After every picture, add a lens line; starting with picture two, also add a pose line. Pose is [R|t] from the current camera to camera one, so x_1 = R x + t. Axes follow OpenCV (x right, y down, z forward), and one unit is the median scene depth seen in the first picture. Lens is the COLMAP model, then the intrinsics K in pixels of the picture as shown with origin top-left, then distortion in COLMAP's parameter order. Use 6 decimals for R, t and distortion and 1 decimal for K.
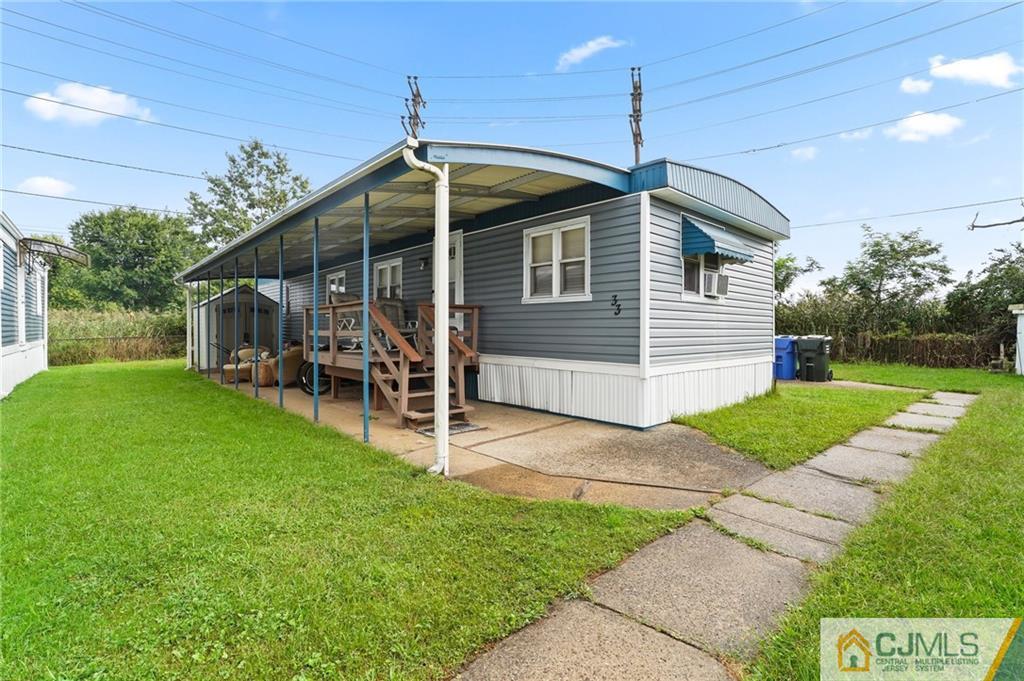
lens RADIAL K [[466.9, 0, 514.1], [0, 466.9, 334.6], [0, 0, 1]] dist [-0.014466, 0.000183]
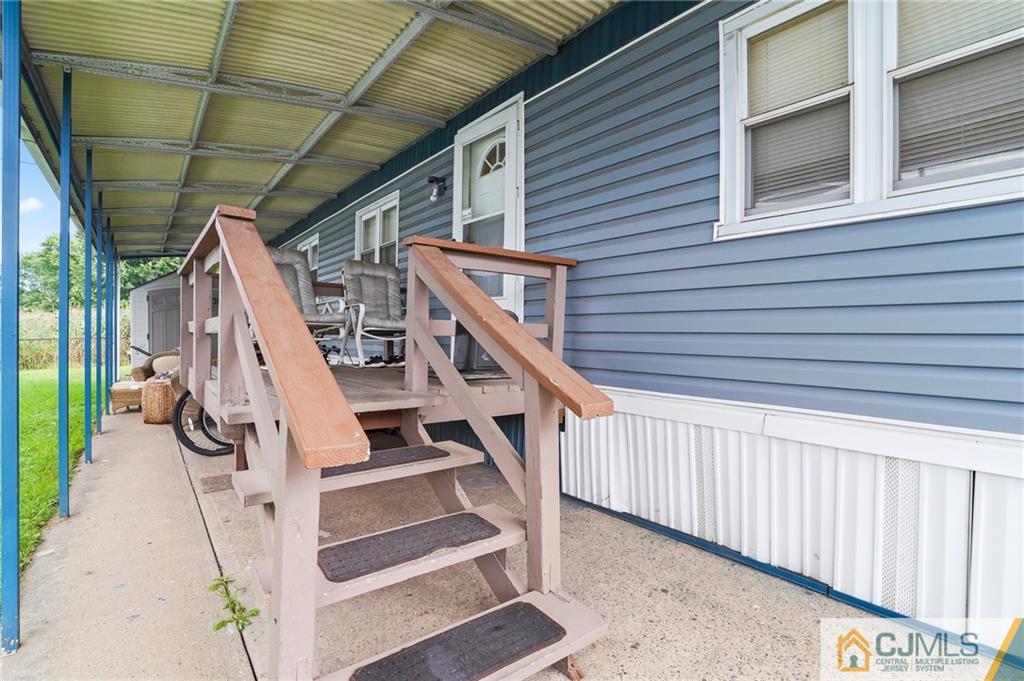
lens RADIAL K [[466.9, 0, 514.0], [0, 466.9, 334.8], [0, 0, 1]] dist [-0.014466, 0.000183]
pose [[0.998337, 0.008527, -0.057016, -0.096353], [-0.009083, 0.999914, -0.009509, 0.005712], [0.056930, 0.010011, 0.998328, 0.593895]]
